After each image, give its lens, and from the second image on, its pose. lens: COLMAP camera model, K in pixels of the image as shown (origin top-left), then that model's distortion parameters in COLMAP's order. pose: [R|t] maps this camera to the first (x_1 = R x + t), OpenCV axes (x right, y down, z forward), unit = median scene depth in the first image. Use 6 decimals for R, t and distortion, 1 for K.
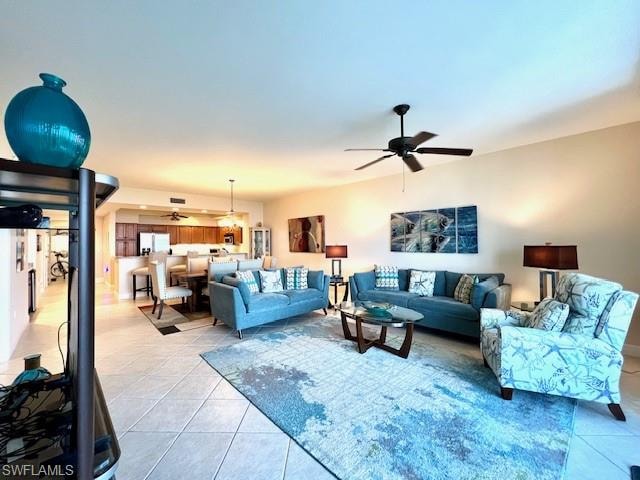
lens RADIAL K [[255.1, 0, 318.8], [0, 255.1, 239.4], [0, 0, 1]] dist [0.001732, -0.000413]
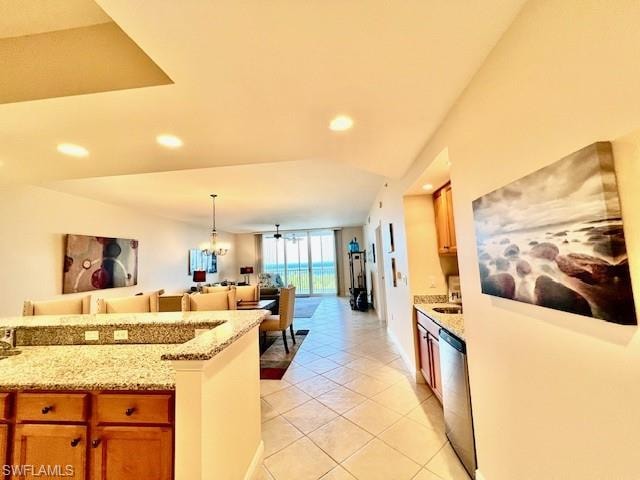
lens RADIAL K [[255.1, 0, 317.7], [0, 255.1, 239.2], [0, 0, 1]] dist [0.001732, -0.000413]
pose [[-0.619257, 0.103363, 0.778355, -0.926648], [0.041402, 0.994217, -0.099089, 0.009994], [-0.784096, -0.029136, -0.619956, 0.946615]]
